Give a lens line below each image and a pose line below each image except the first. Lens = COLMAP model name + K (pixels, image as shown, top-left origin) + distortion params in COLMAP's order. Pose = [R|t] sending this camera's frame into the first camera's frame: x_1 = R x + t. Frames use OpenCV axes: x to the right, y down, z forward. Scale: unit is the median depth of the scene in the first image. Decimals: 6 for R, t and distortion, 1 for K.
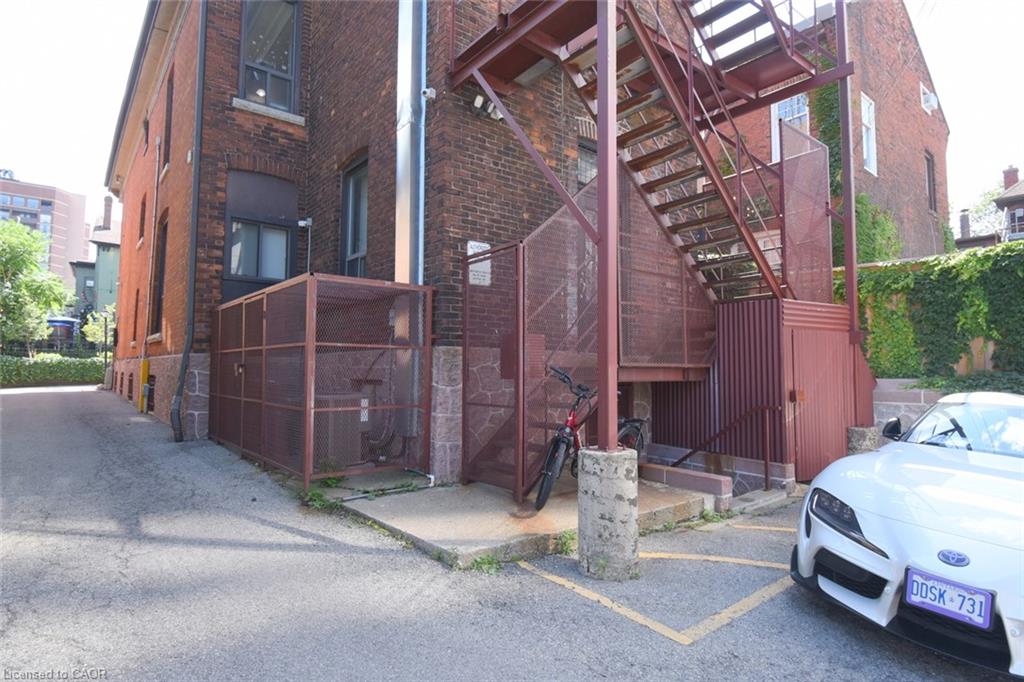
lens RADIAL K [[546.1, 0, 512.0], [0, 546.1, 341.0], [0, 0, 1]] dist [0.015218, -0.026859]
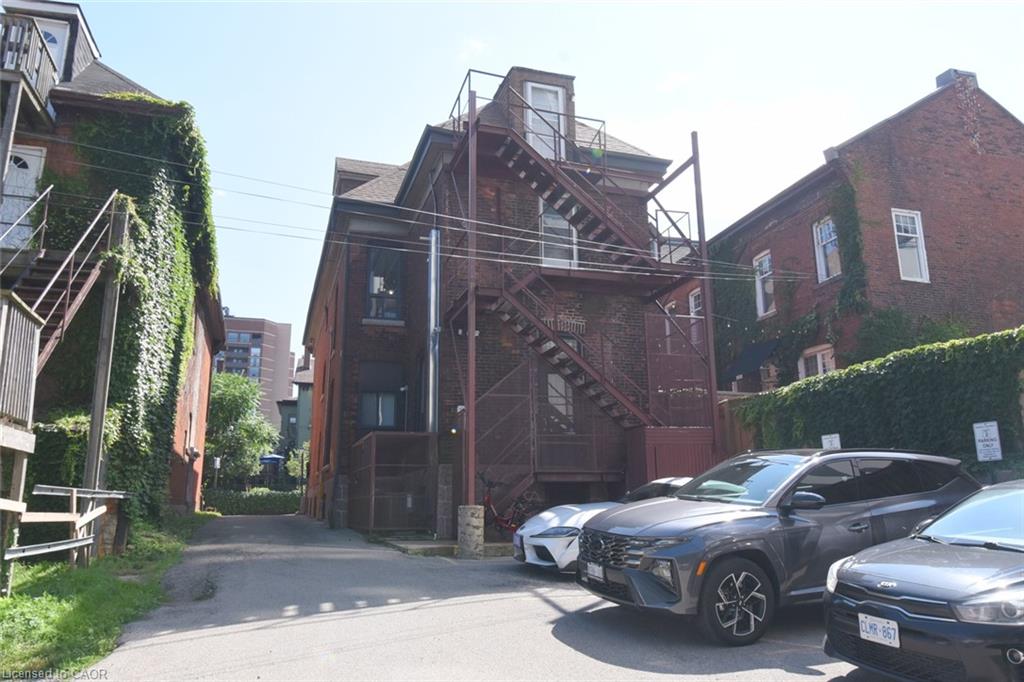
lens RADIAL K [[727.6, 0, 512.0], [0, 727.6, 341.0], [0, 0, 1]] dist [0.004346, 0.000579]
pose [[0.931331, -0.097856, -0.350781, 0.268060], [0.037341, 0.983805, -0.175309, 0.010625], [0.362255, 0.150172, 0.919902, -0.337730]]
